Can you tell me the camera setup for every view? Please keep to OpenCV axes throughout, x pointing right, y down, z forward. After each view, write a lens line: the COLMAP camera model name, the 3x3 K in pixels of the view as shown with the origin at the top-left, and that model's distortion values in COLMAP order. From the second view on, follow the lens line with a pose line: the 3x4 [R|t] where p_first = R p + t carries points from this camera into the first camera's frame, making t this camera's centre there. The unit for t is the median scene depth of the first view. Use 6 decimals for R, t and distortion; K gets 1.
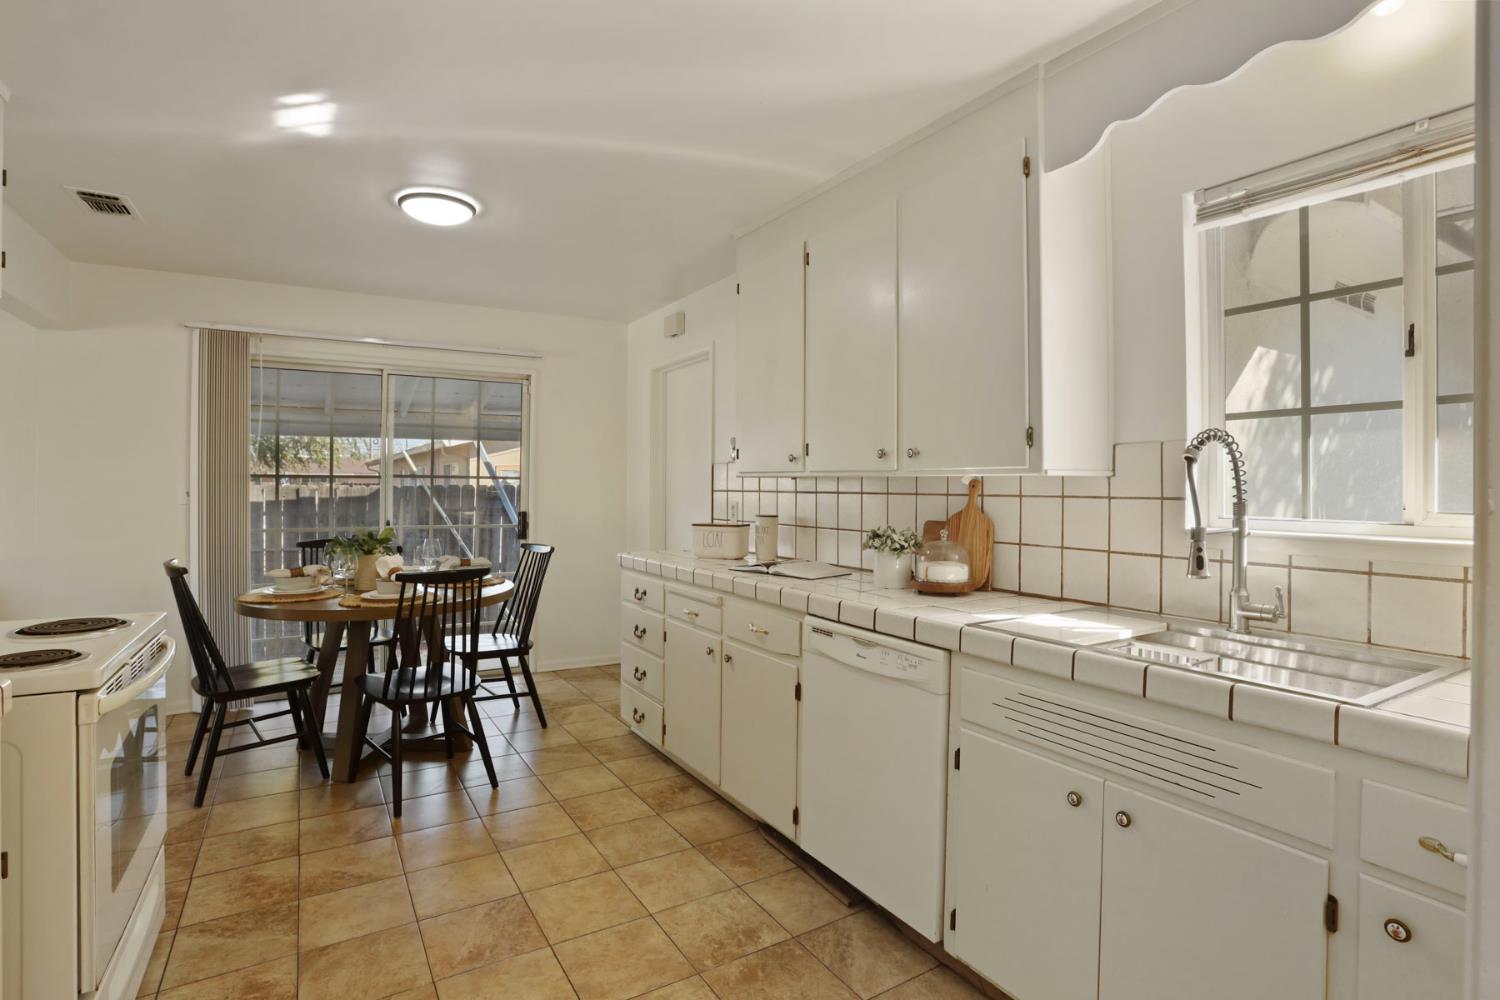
lens RADIAL K [[735.2, 0, 742.9], [0, 735.2, 486.8], [0, 0, 1]] dist [-0.067900, 0.028280]
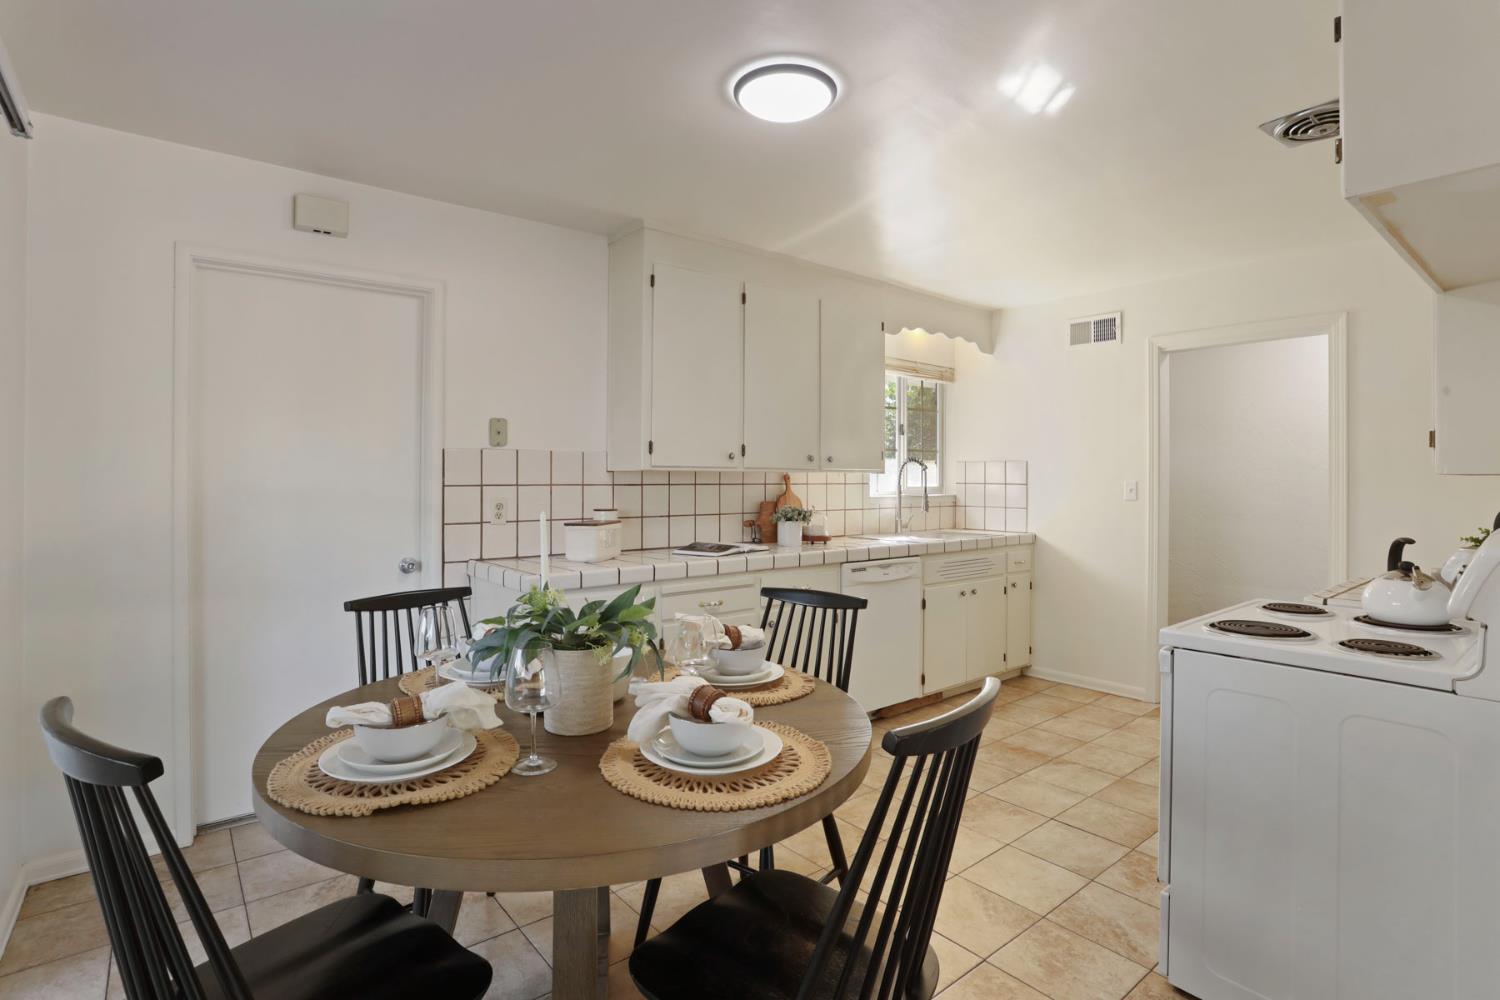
lens RADIAL K [[735.2, 0, 754.0], [0, 735.2, 470.6], [0, 0, 1]] dist [-0.067900, 0.028280]
pose [[-0.142056, 0.004447, 0.989849, -1.341916], [-0.003143, 0.999983, -0.004944, -0.010844], [-0.989854, -0.003813, -0.142040, 1.344104]]
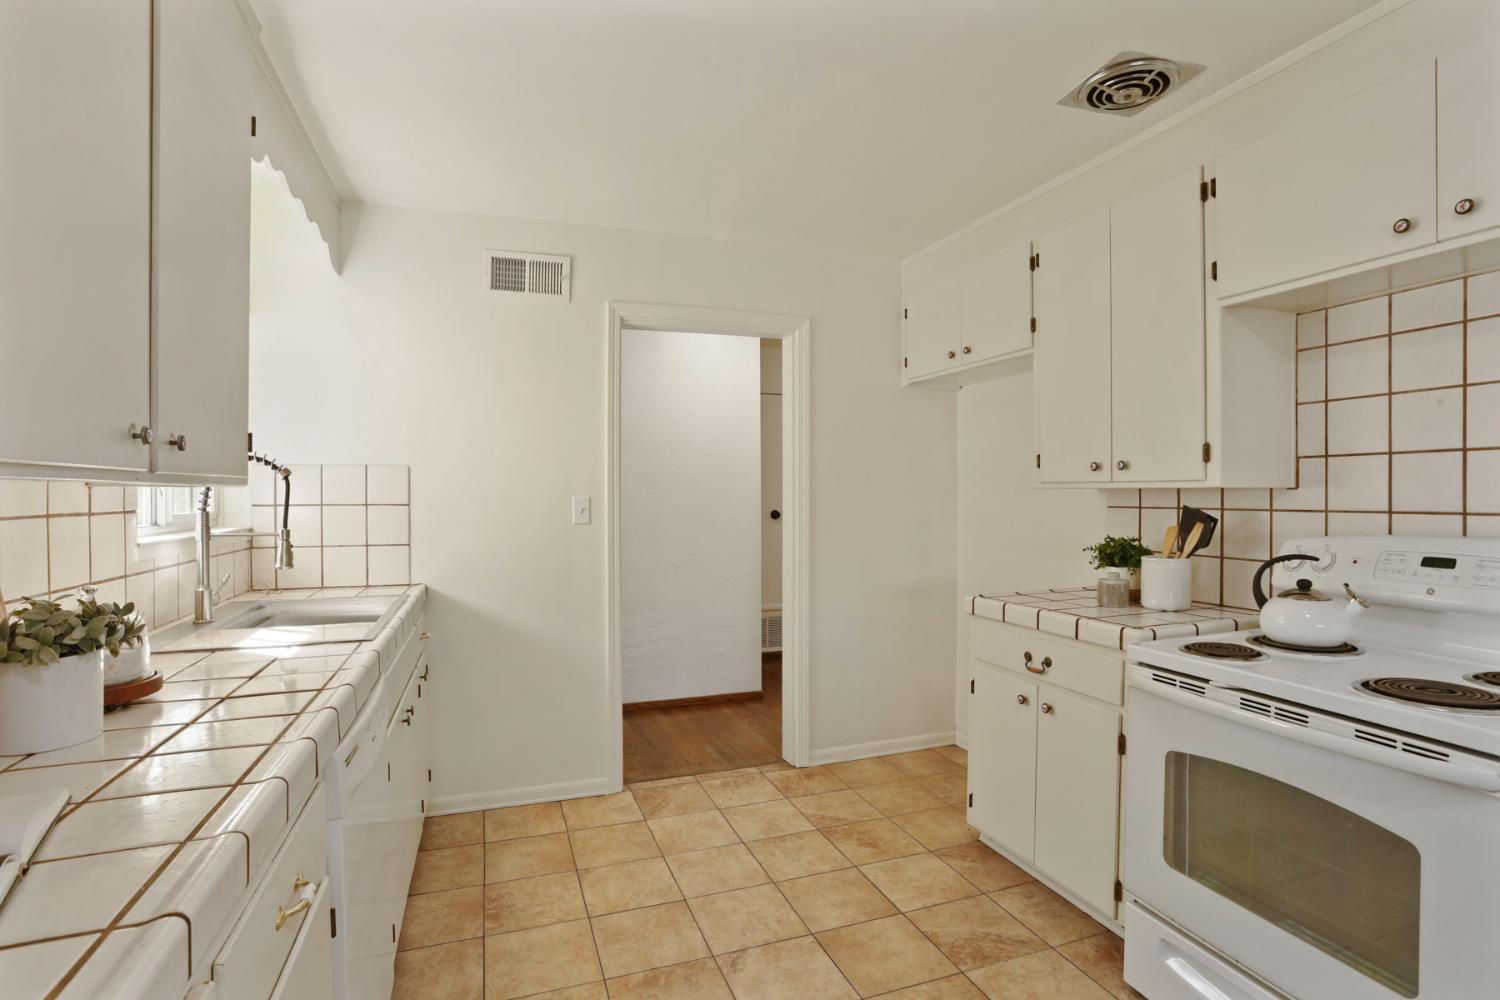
lens RADIAL K [[735.2, 0, 752.4], [0, 735.2, 494.4], [0, 0, 1]] dist [-0.067900, 0.028280]
pose [[-0.978794, -0.001853, 0.204840, -0.296741], [-0.000408, 0.999975, 0.007098, -0.010364], [-0.204848, 0.006864, -0.978770, 1.372387]]
